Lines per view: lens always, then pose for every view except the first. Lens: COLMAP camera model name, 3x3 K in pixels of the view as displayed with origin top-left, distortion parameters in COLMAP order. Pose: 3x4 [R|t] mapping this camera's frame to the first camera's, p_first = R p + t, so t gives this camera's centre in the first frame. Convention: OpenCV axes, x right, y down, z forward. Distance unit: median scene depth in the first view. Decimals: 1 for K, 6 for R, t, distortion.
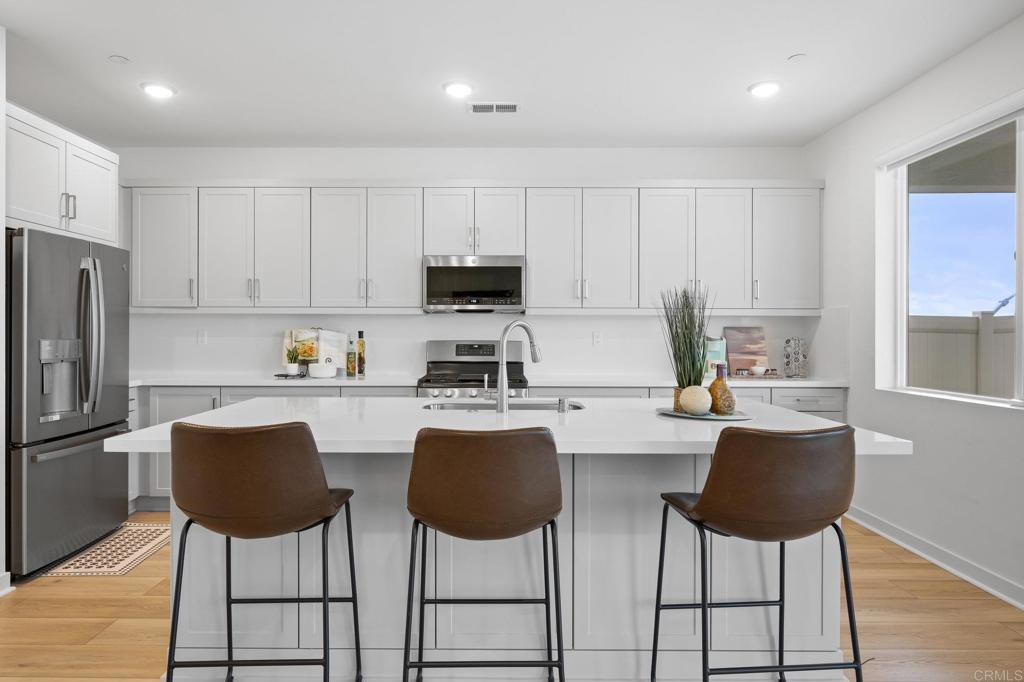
lens RADIAL K [[603.6, 0, 512.0], [0, 603.6, 341.0], [0, 0, 1]] dist [-0.001081, -0.001583]
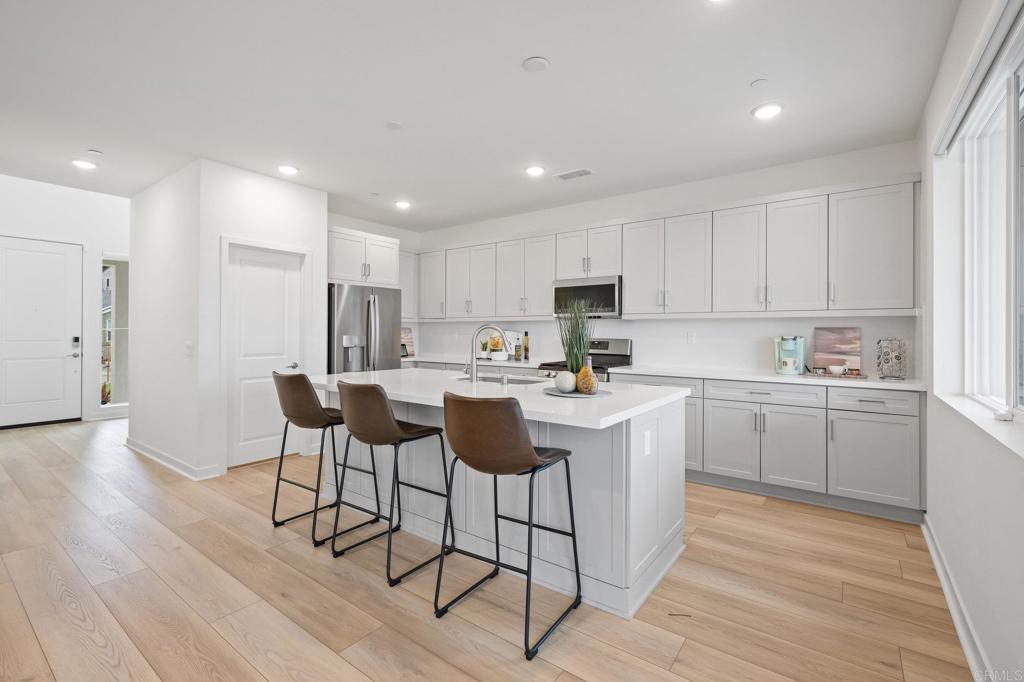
lens RADIAL K [[454.8, 0, 510.6], [0, 454.8, 332.6], [0, 0, 1]] dist [-0.001377, -0.000319]
pose [[0.807024, 0.001099, -0.590517, 0.419089], [-0.009234, 0.999899, -0.010758, -0.001014], [0.590446, 0.014134, 0.806953, 0.044856]]
